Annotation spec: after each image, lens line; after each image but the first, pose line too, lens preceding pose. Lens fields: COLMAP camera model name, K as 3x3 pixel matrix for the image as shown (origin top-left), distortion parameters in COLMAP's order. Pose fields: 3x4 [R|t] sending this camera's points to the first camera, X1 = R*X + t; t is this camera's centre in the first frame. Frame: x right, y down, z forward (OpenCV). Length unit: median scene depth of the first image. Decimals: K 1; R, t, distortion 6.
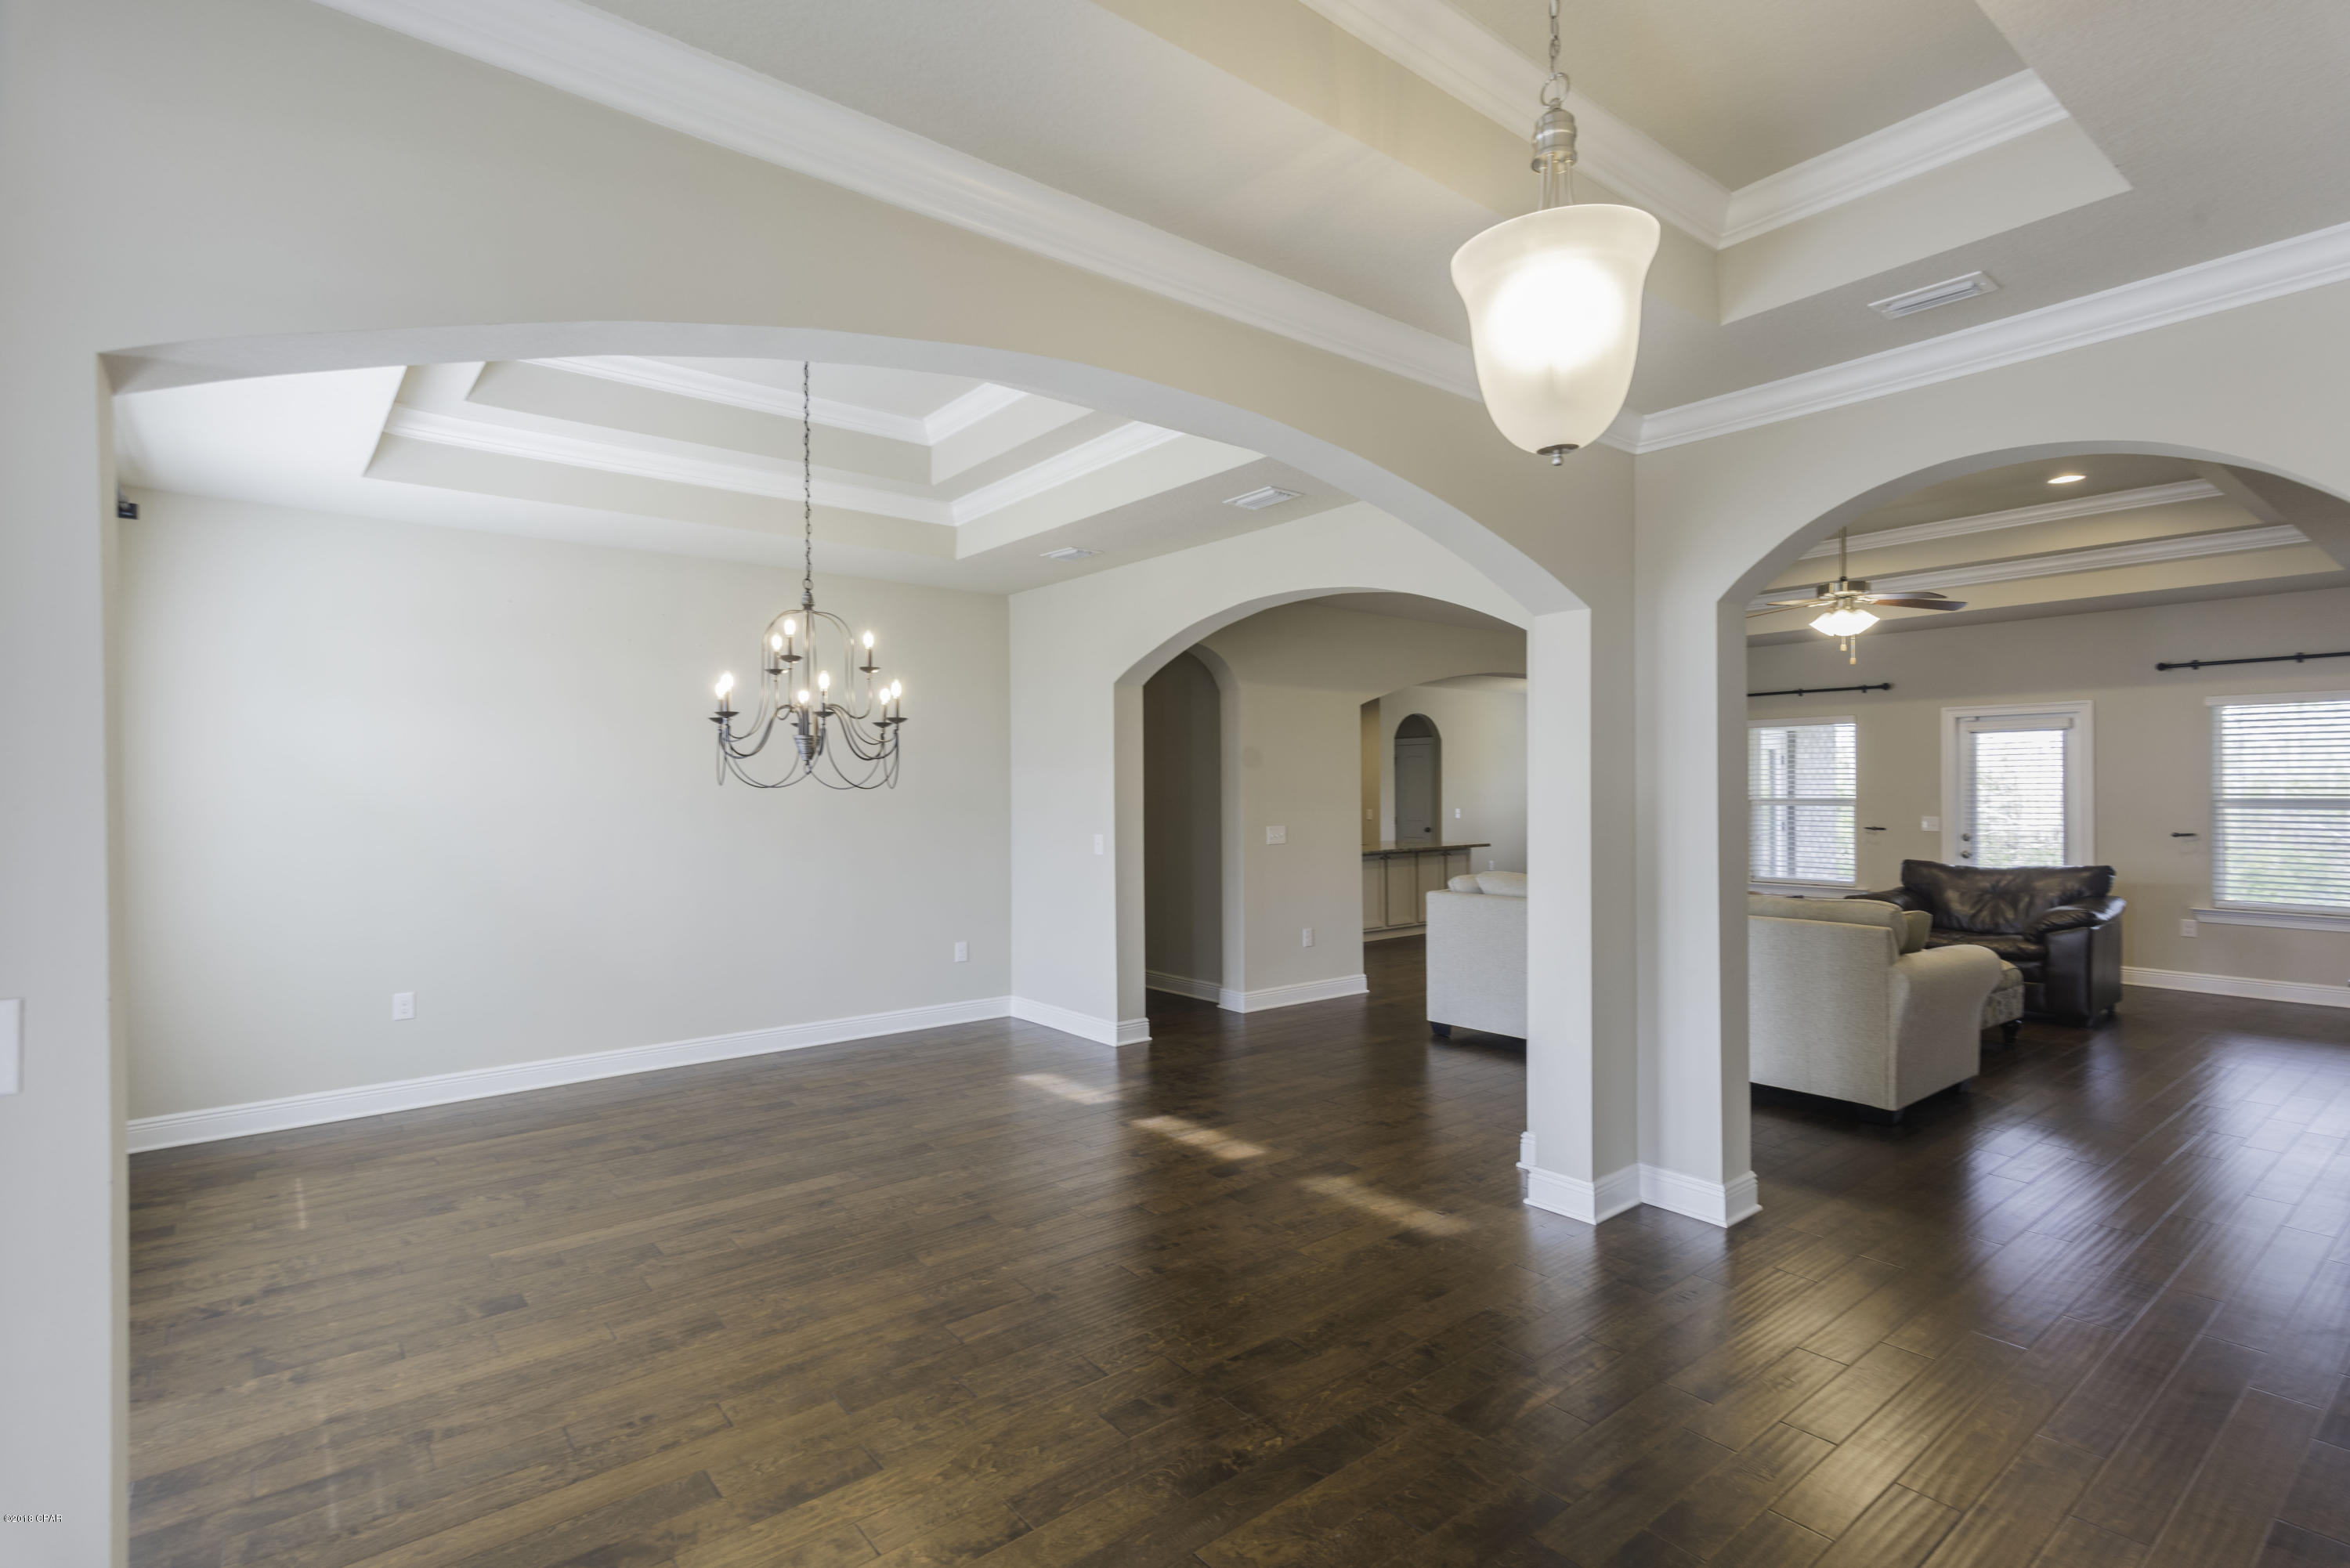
lens RADIAL K [[1131.7, 0, 1180.5], [0, 1131.7, 788.6], [0, 0, 1]] dist [0.016271, 0.000504]
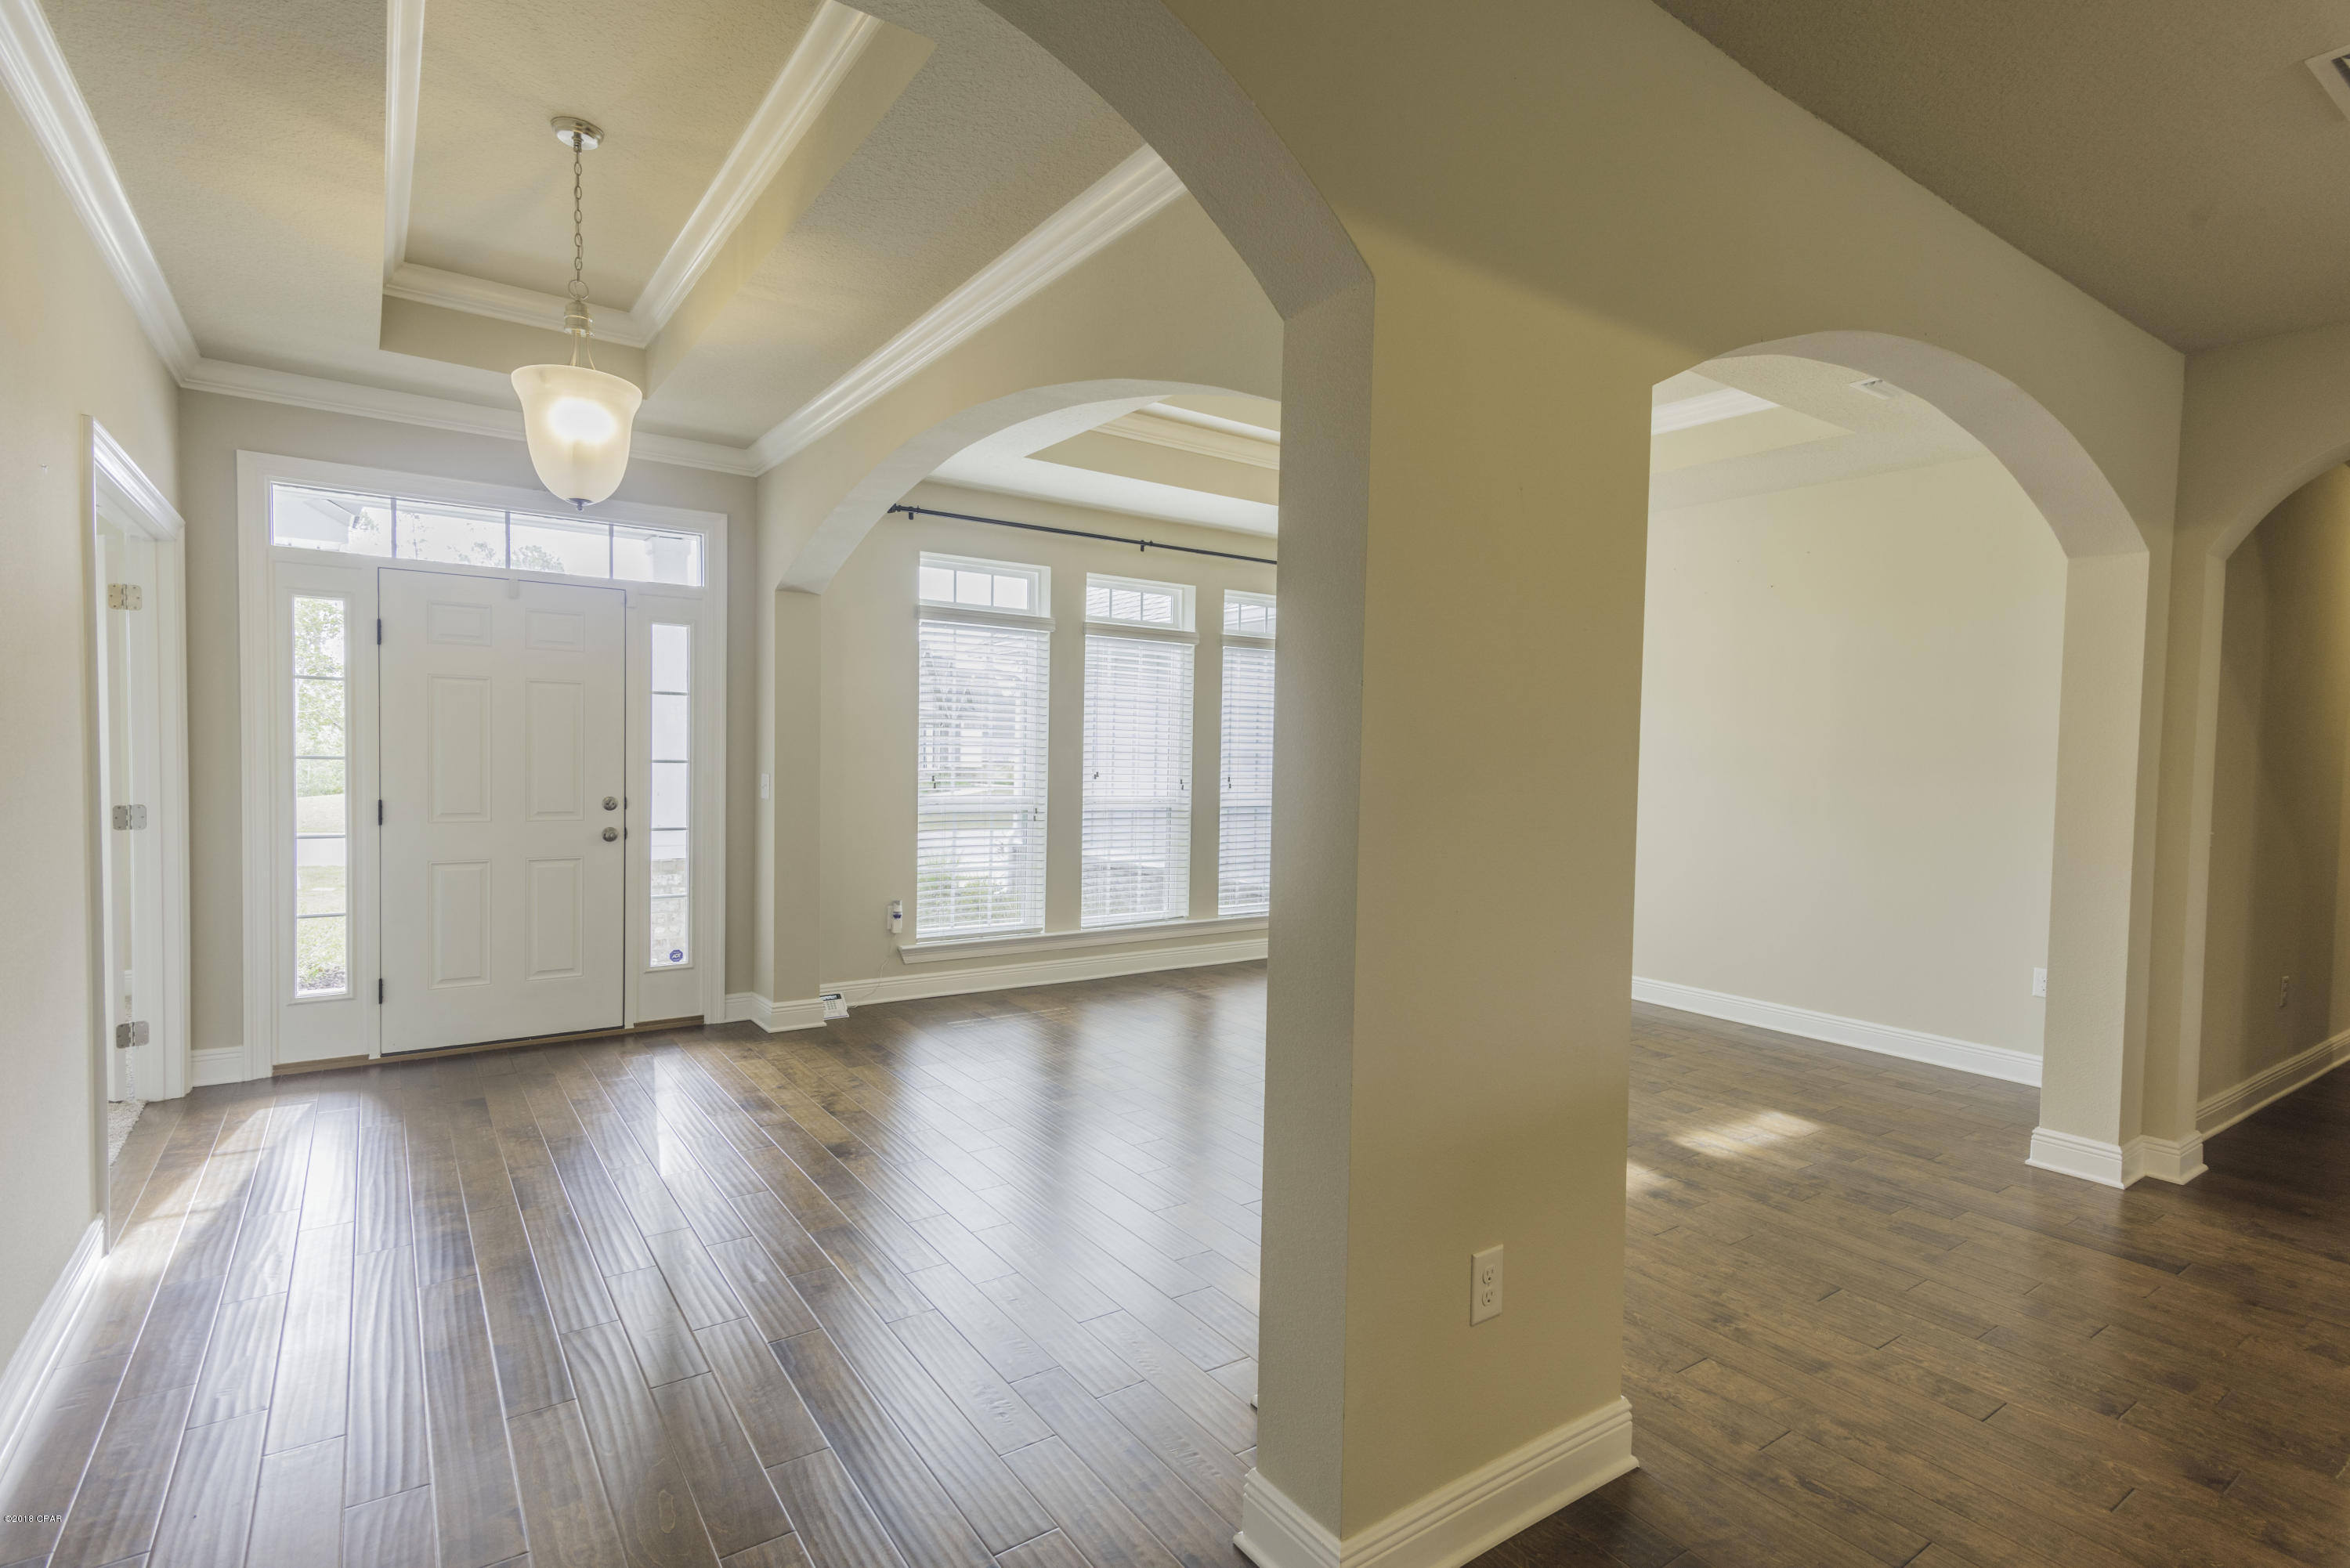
lens RADIAL K [[1131.7, 0, 1177.5], [0, 1131.7, 787.7], [0, 0, 1]] dist [0.016271, 0.000504]
pose [[-0.066983, 0.038383, -0.997016, 0.751105], [-0.021254, 0.998978, 0.039886, 0.017200], [0.997528, 0.023863, -0.066099, 0.767167]]
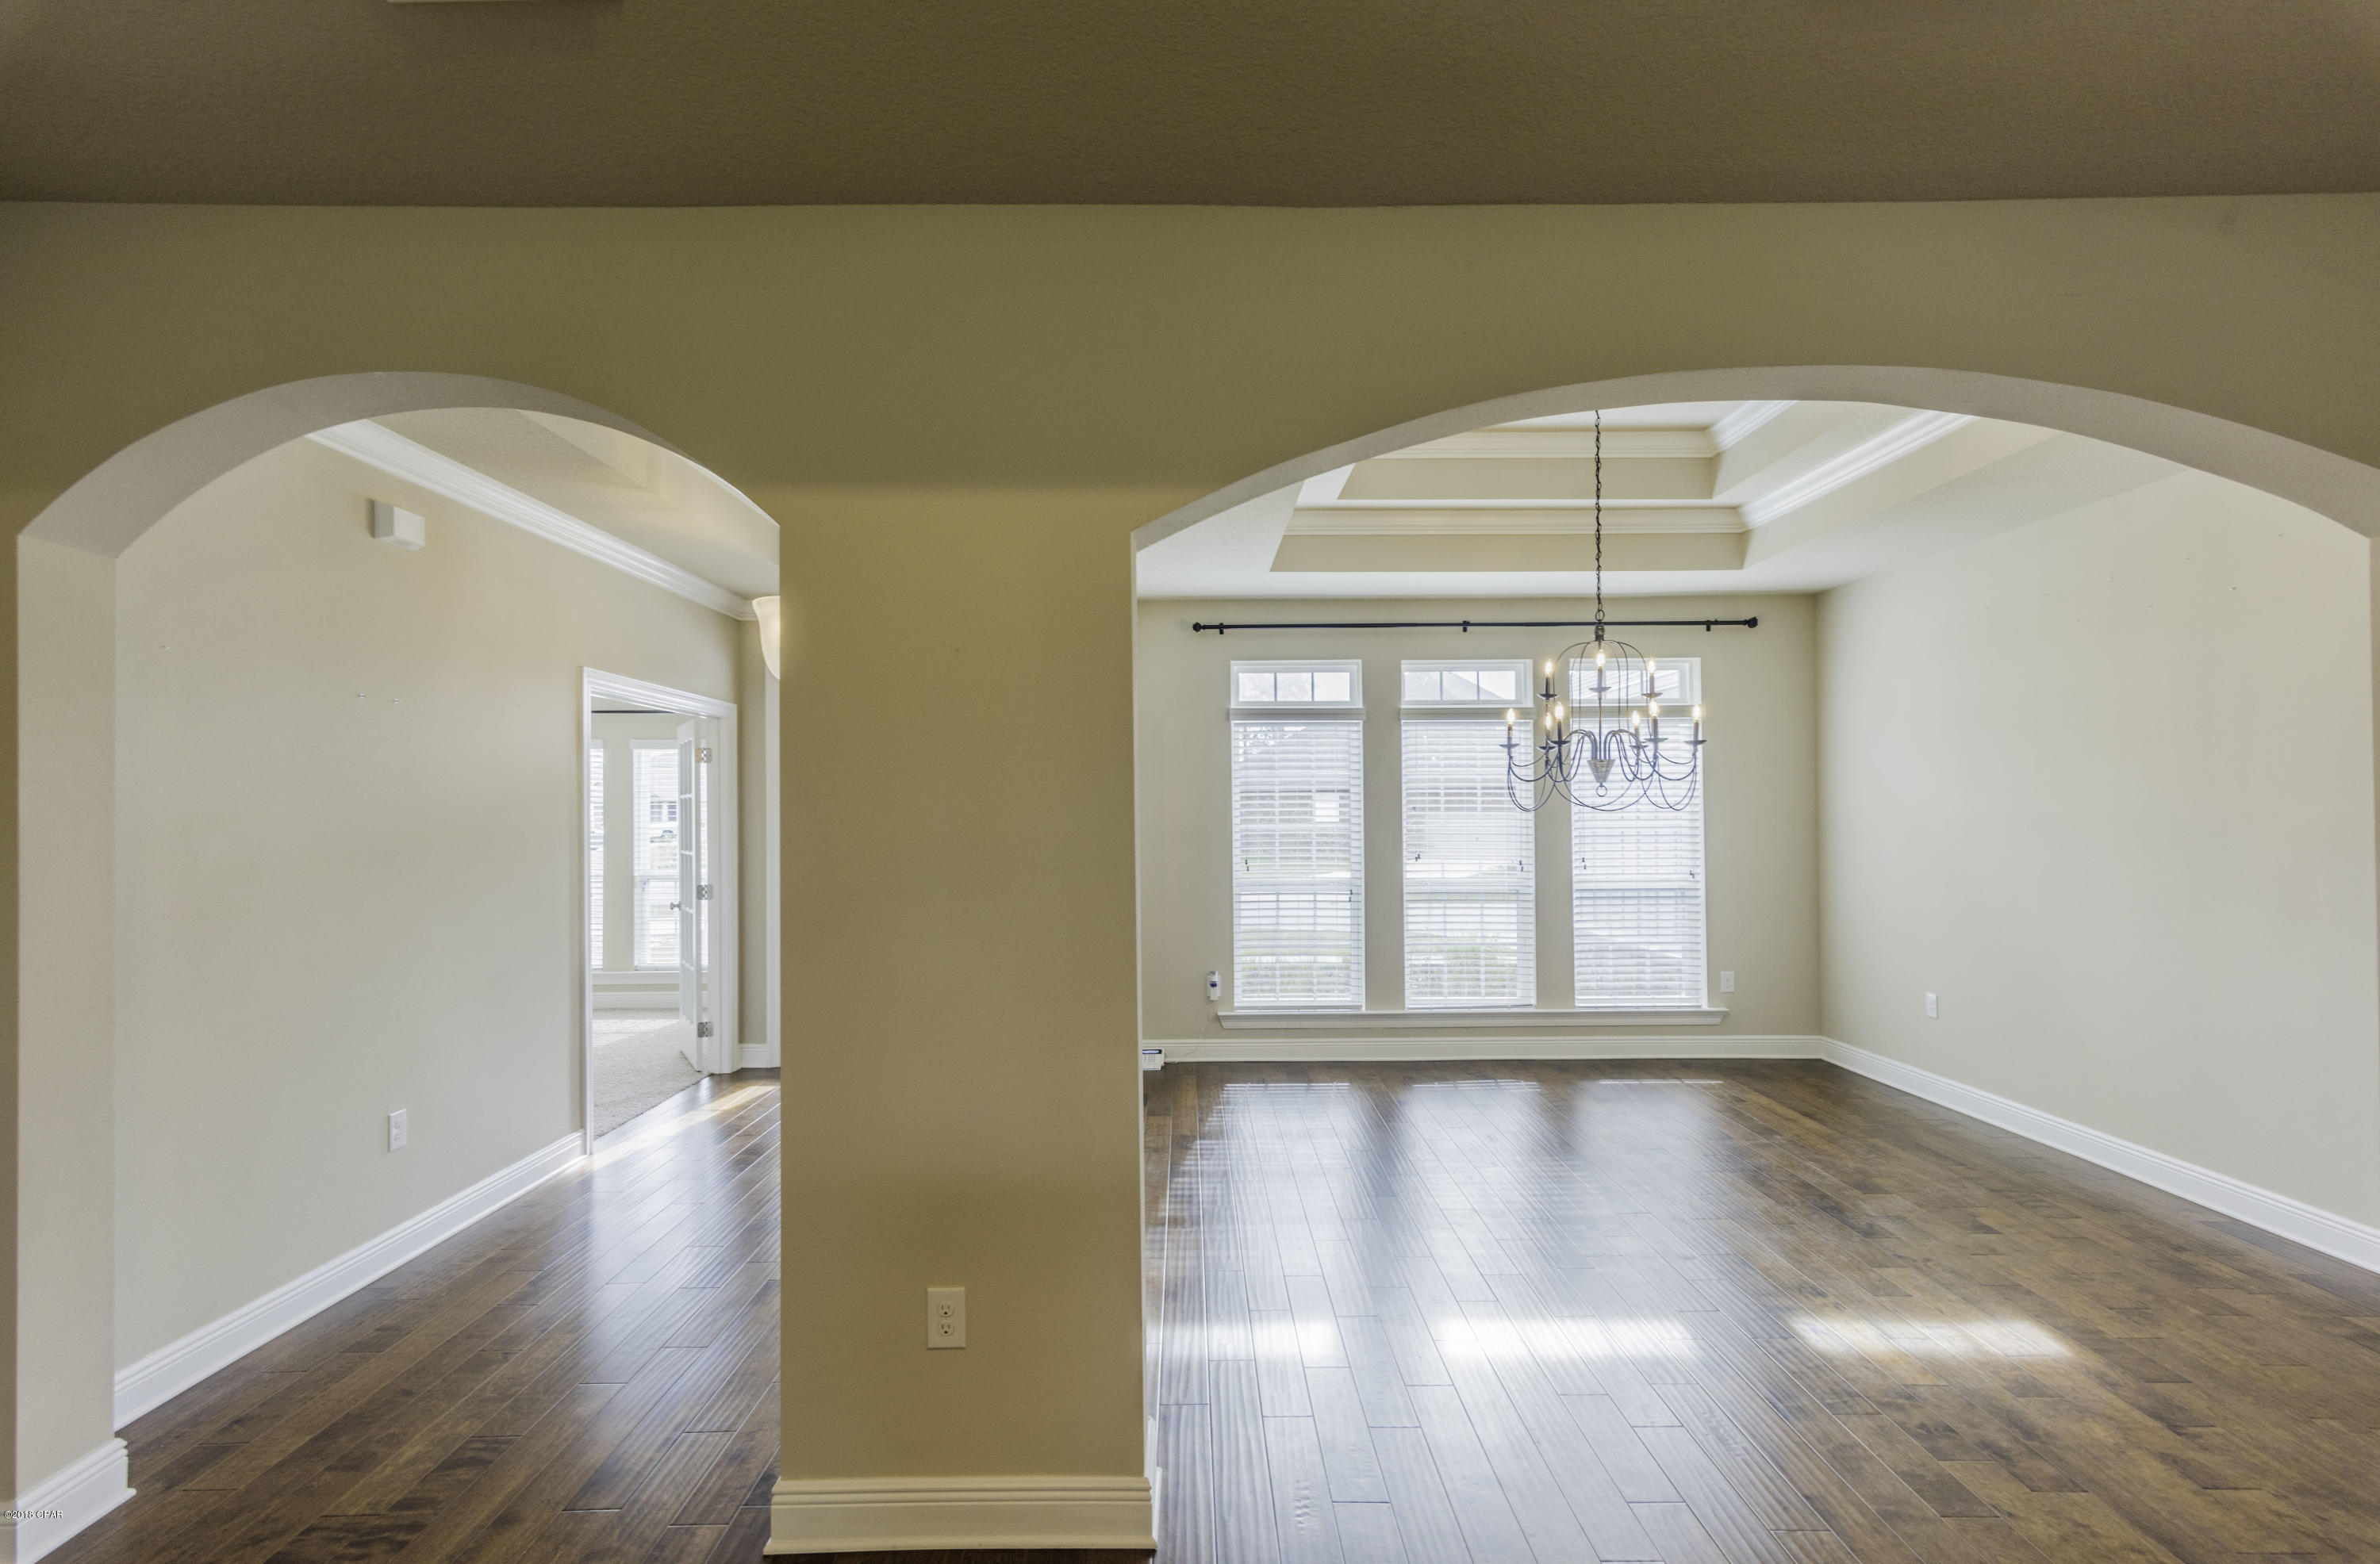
lens RADIAL K [[1146.0, 0, 1194.3], [0, 1146.0, 788.6], [0, 0, 1]] dist [0.016271, 0.000504]
pose [[-0.621717, -0.004819, -0.783227, 0.665267], [0.010665, 0.999836, -0.014617, -0.007191], [0.783169, -0.017441, -0.621564, 1.233193]]
